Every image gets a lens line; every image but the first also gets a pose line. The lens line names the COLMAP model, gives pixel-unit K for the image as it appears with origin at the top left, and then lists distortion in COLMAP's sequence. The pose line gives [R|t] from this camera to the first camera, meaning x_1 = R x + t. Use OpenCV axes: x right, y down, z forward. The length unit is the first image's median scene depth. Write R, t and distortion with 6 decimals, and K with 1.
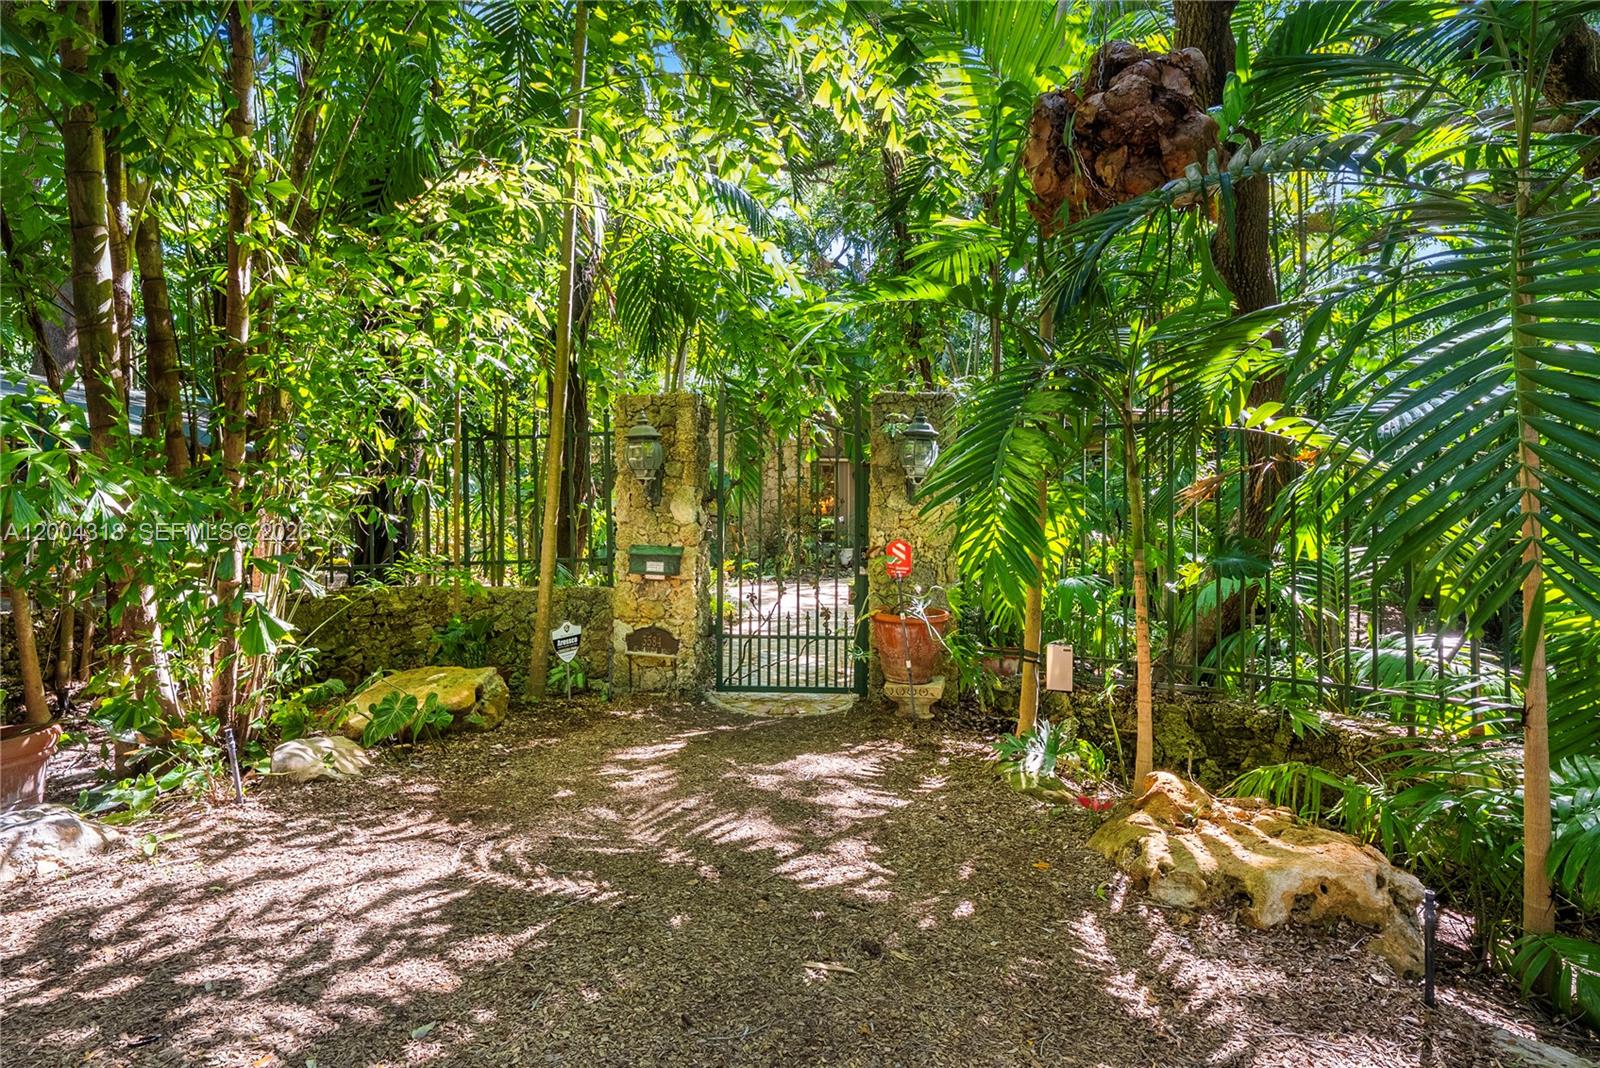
lens RADIAL K [[875.7, 0, 801.0], [0, 875.7, 530.7], [0, 0, 1]] dist [0.000869, 0.000024]
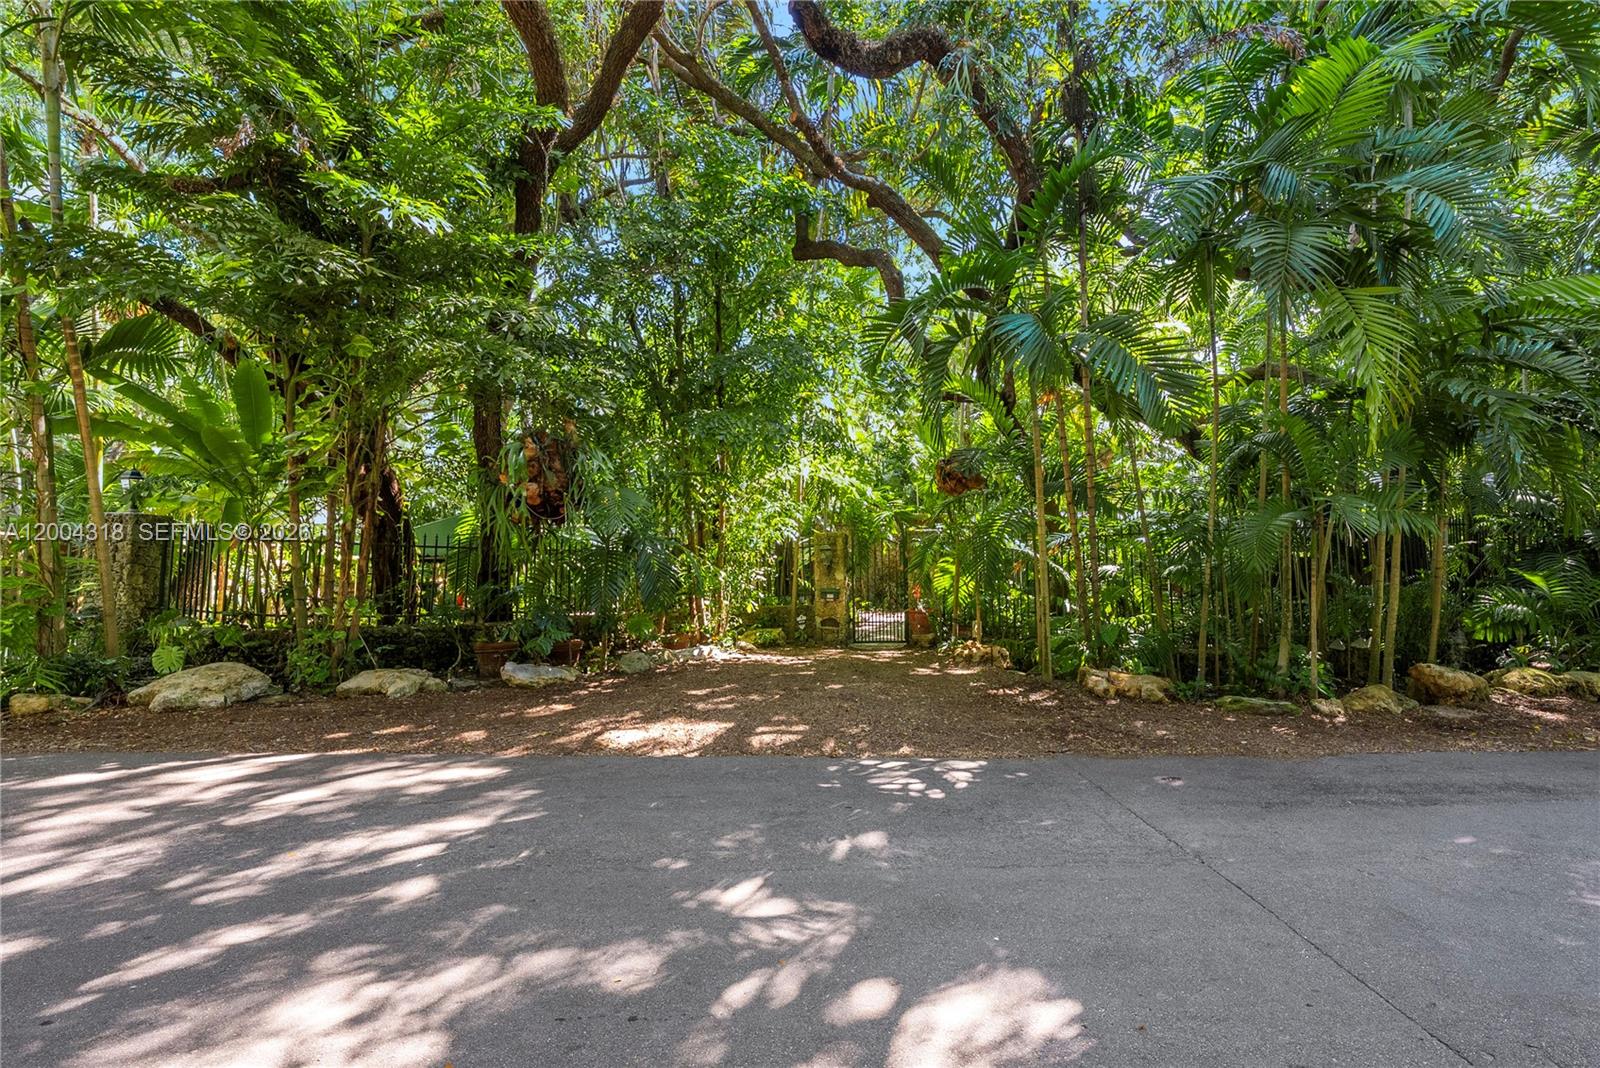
lens RADIAL K [[645.8, 0, 801.6], [0, 645.8, 533.6], [0, 0, 1]] dist [0.000128, 0.000000]
pose [[0.985418, -0.030862, -0.167327, 0.090085], [0.016291, 0.996008, -0.087768, 0.021712], [0.169367, 0.083762, 0.981987, -1.022839]]
